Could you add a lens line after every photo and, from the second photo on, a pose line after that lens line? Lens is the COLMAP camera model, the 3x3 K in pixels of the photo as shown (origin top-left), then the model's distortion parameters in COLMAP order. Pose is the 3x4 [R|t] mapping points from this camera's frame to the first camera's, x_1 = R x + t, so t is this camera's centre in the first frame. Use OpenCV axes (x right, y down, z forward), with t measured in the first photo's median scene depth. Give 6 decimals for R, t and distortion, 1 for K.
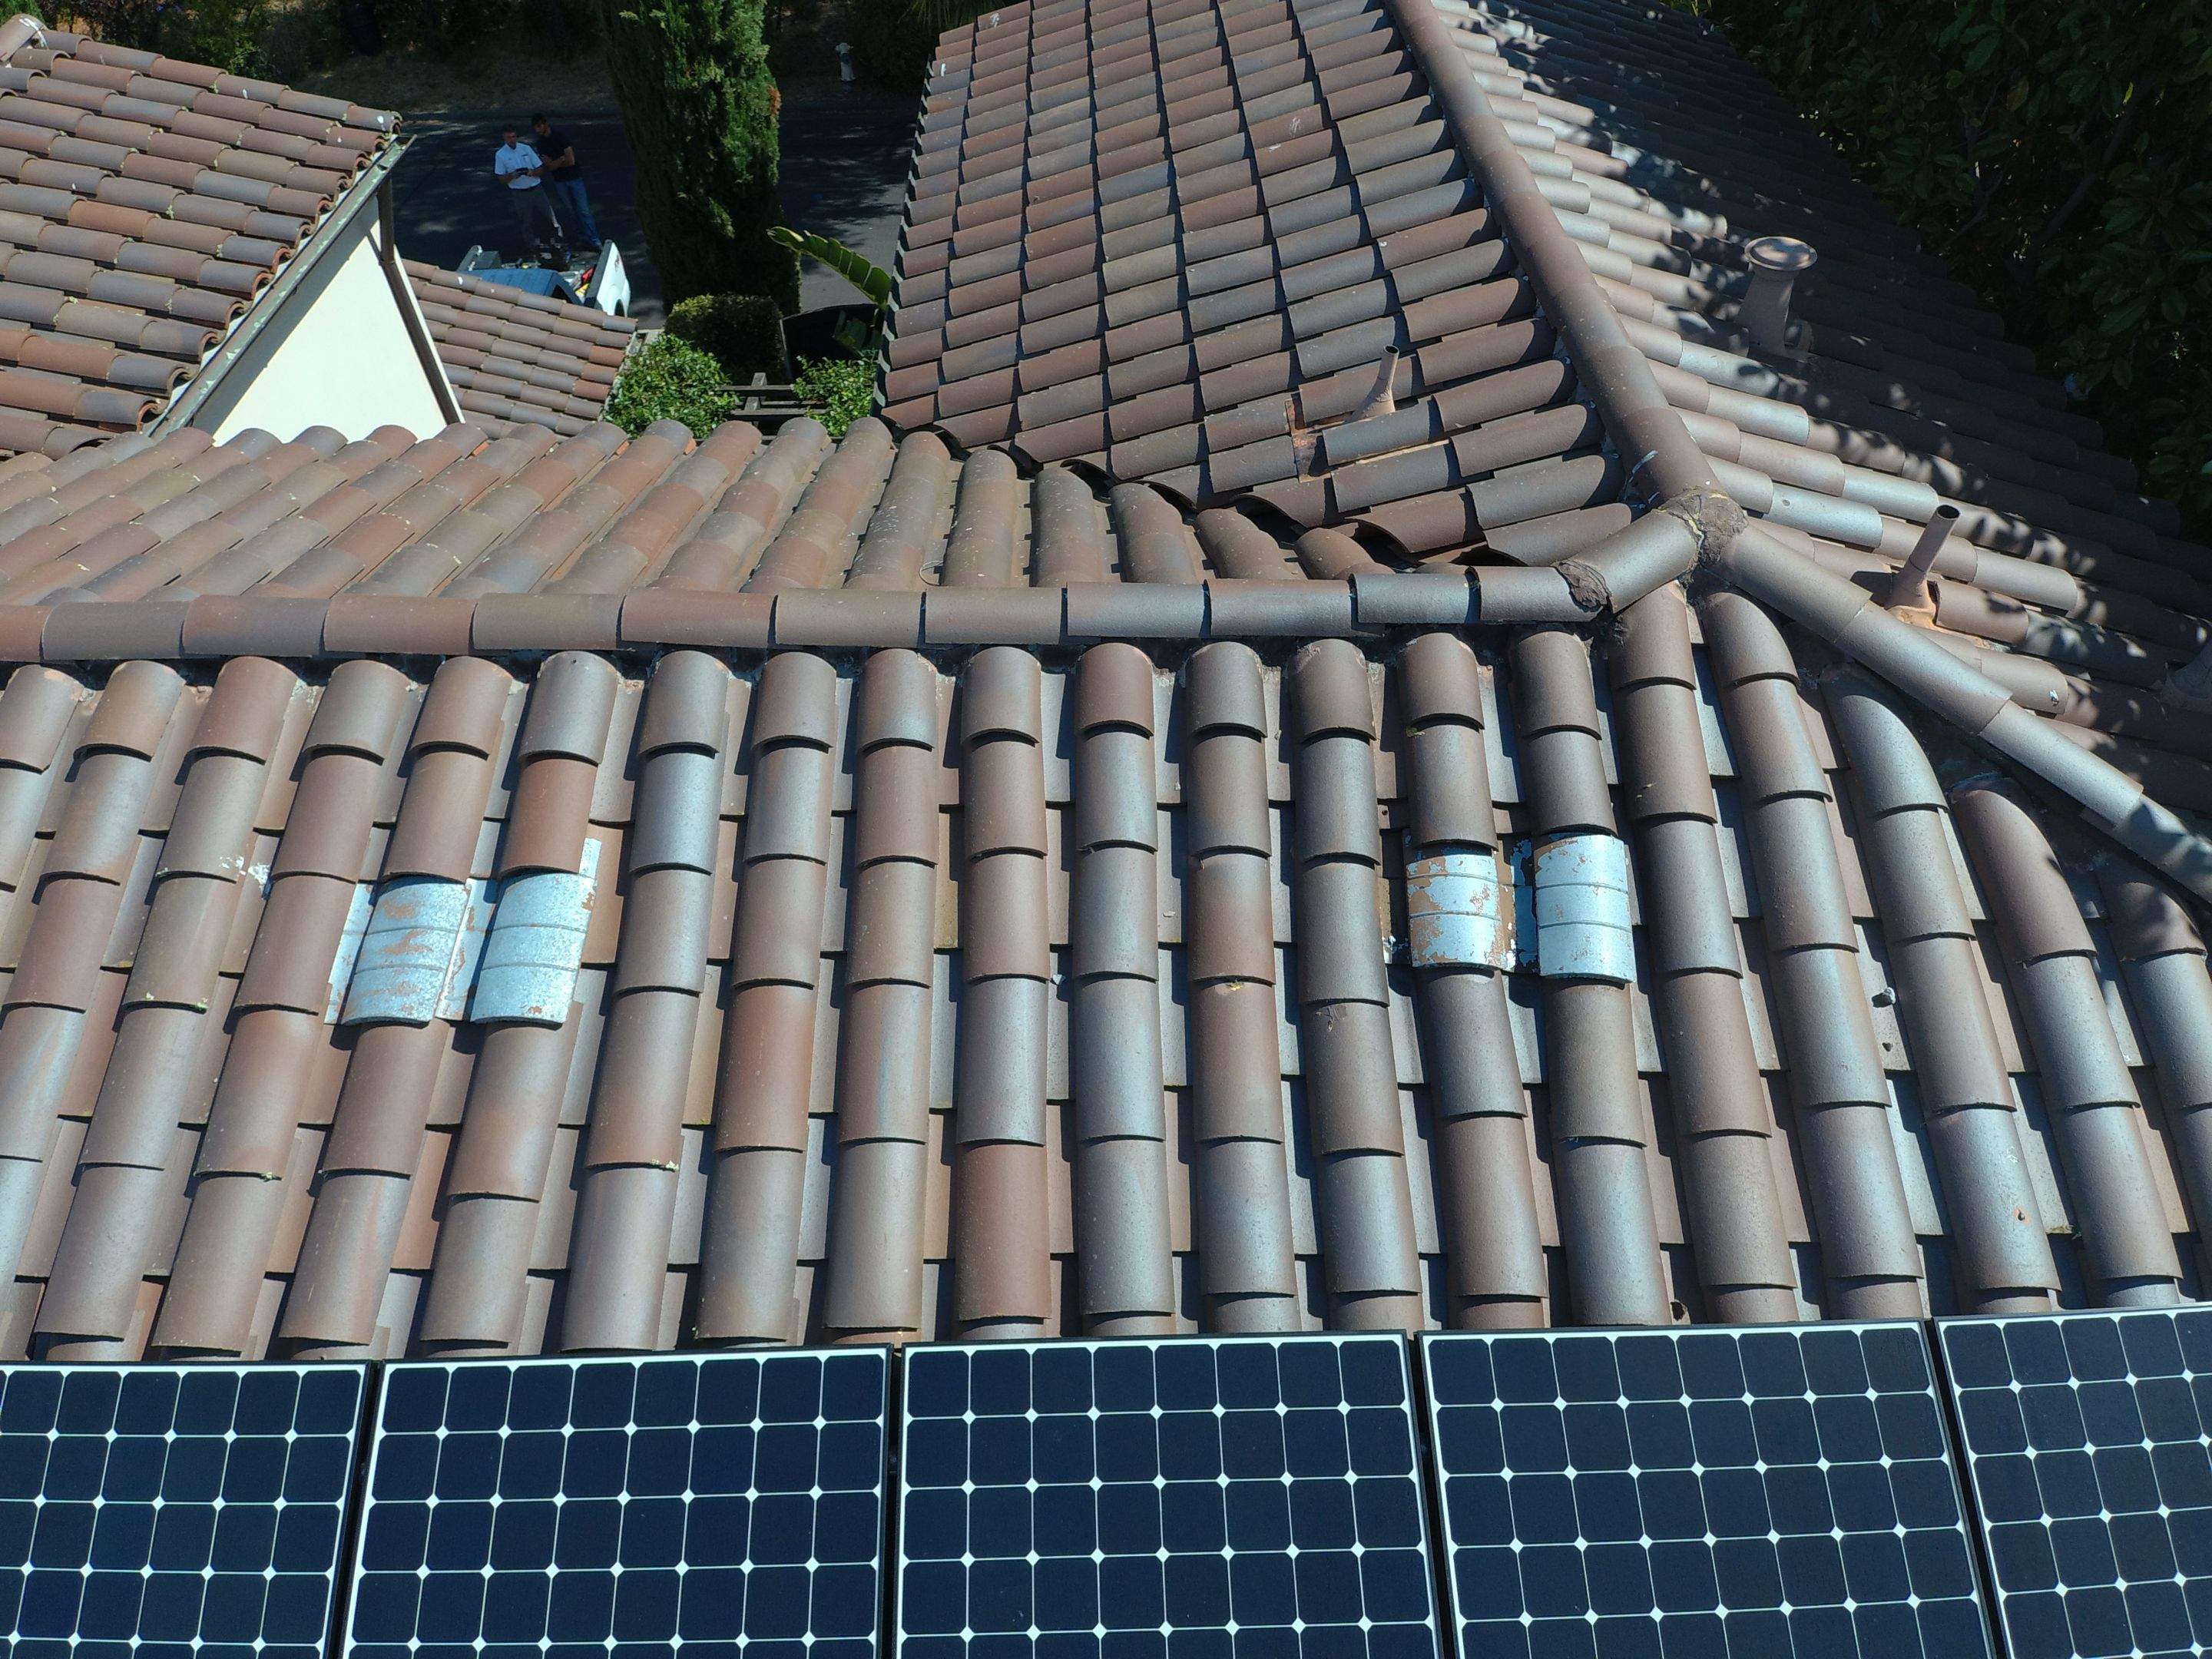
lens RADIAL K [[1326.5, 0, 1084.7], [0, 1326.5, 867.4], [0, 0, 1]] dist [0.085279, -0.115750]
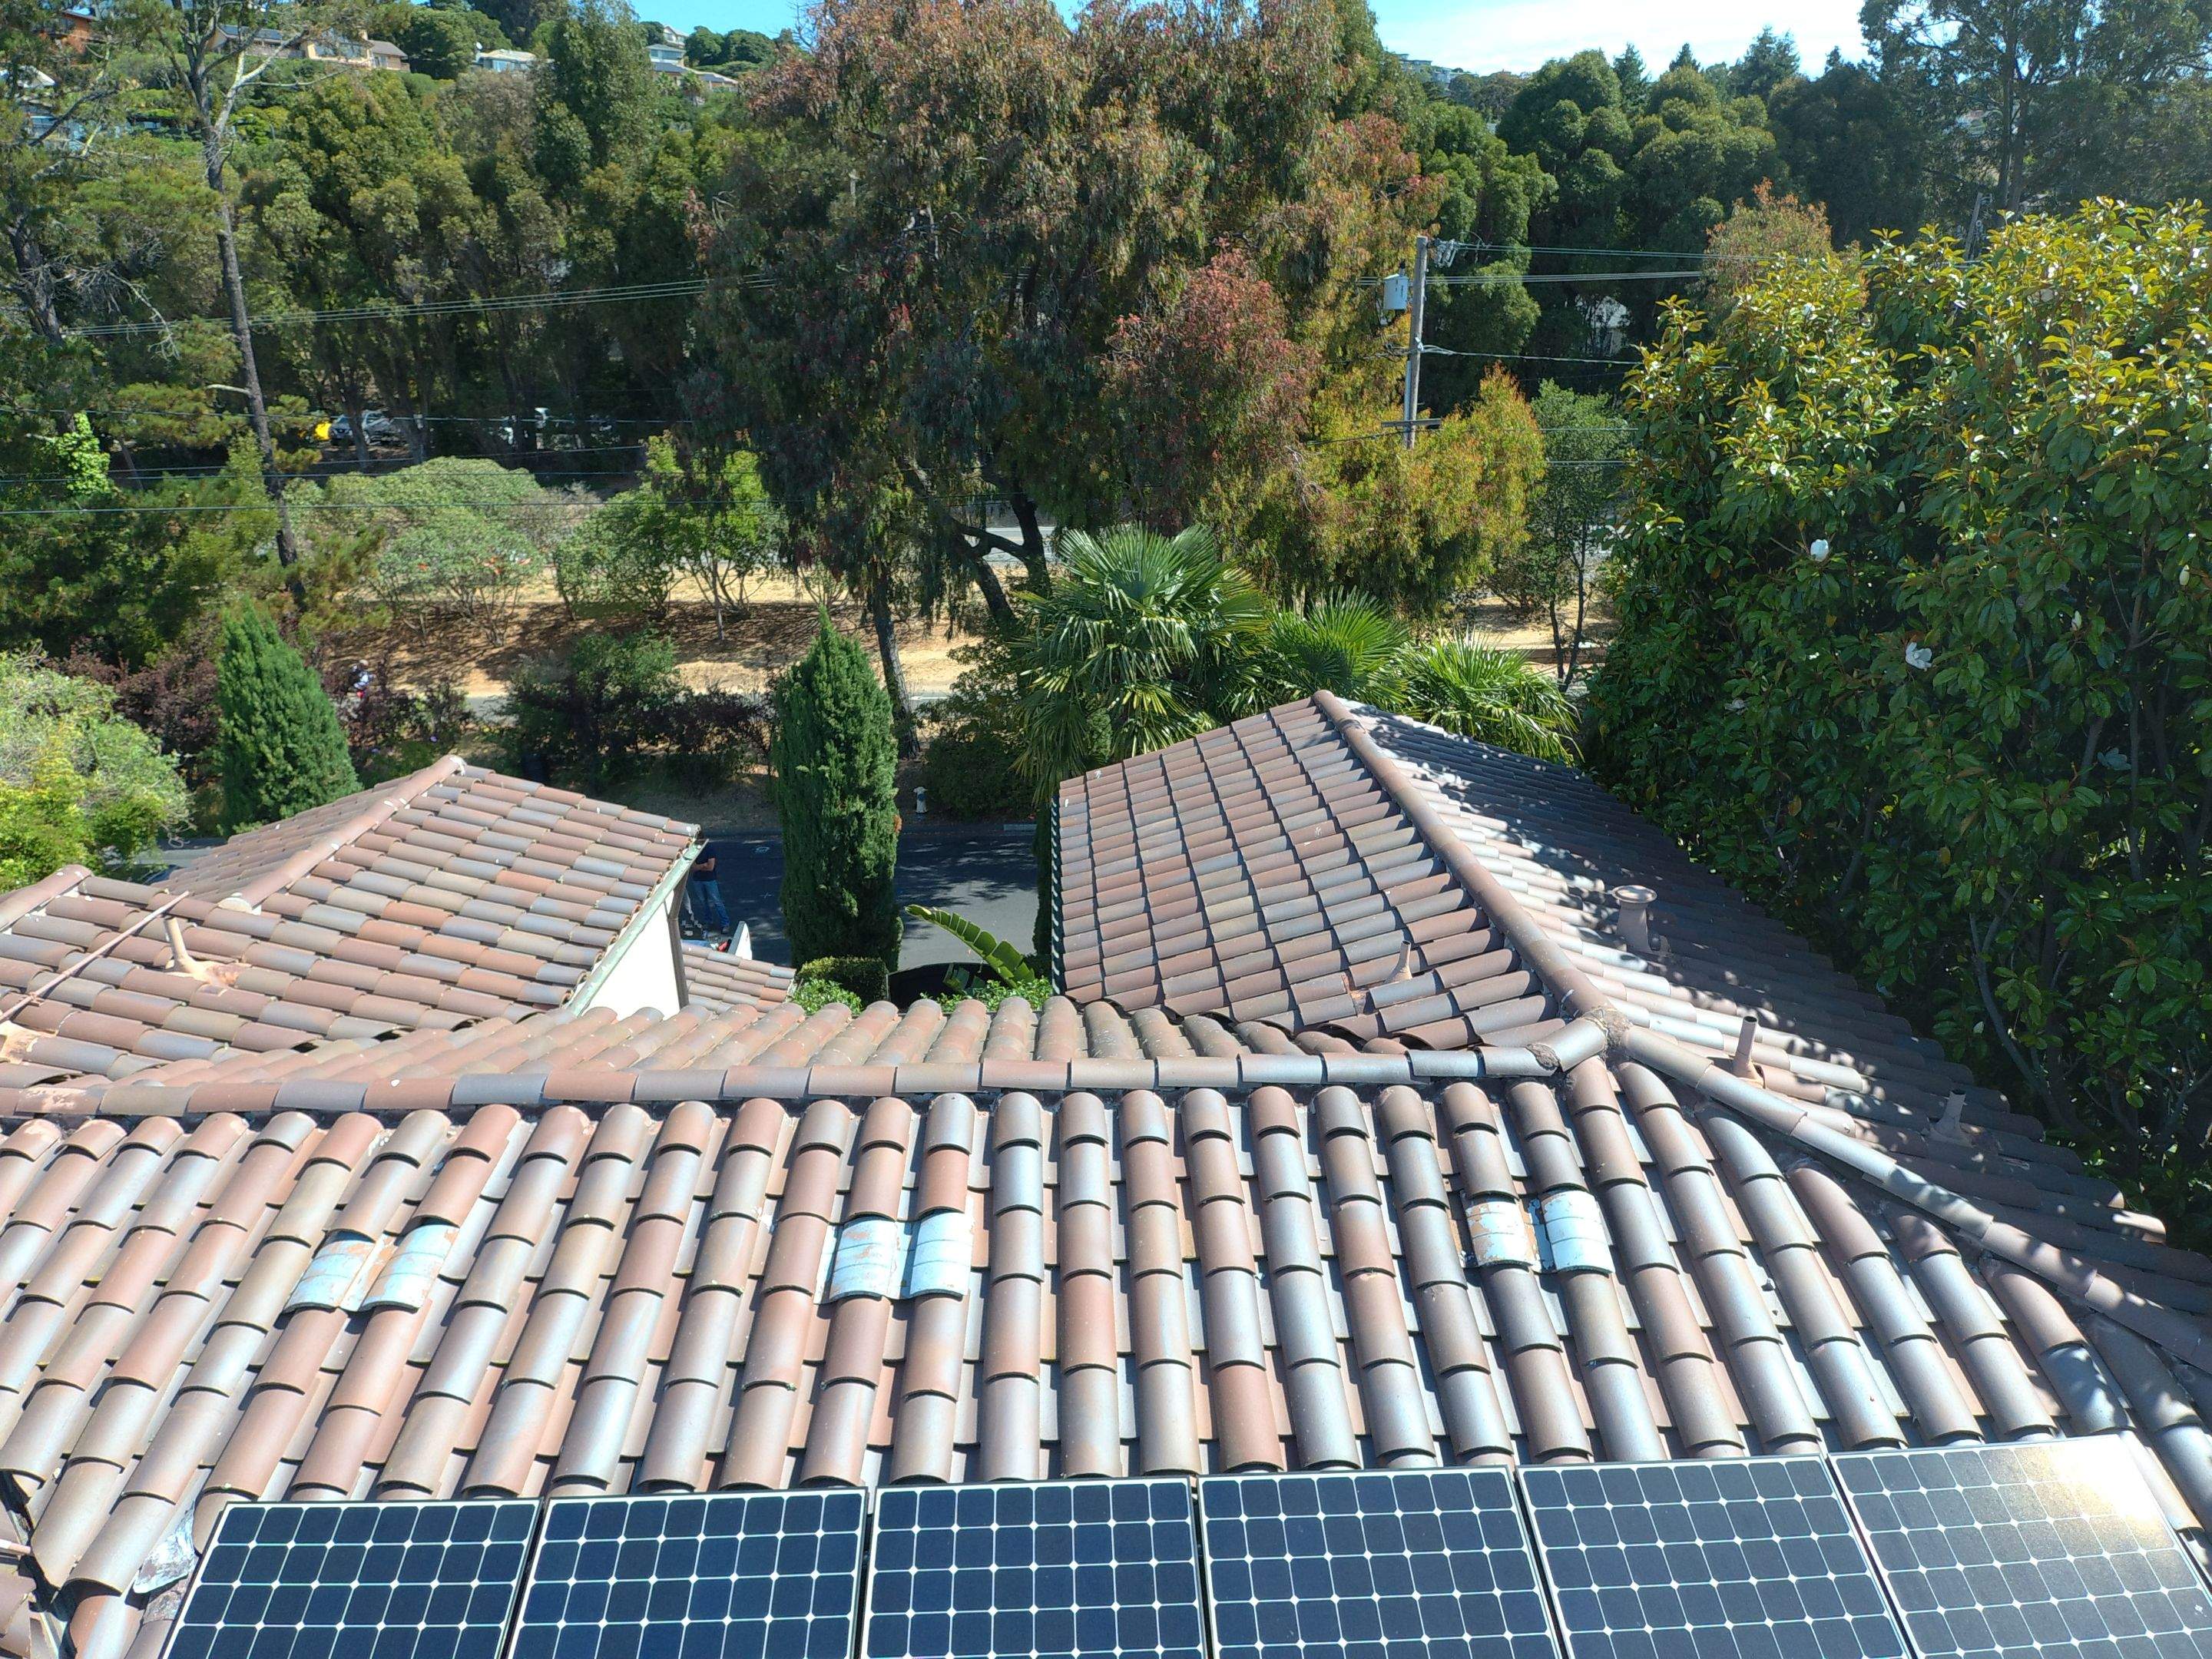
lens RADIAL K [[1326.5, 0, 1084.7], [0, 1326.5, 867.4], [0, 0, 1]] dist [0.085279, -0.115750]
pose [[0.999965, -0.002366, 0.008003, -0.232713], [0.005844, 0.883138, -0.469077, 0.386511], [-0.005958, 0.469108, 0.883121, -0.635557]]
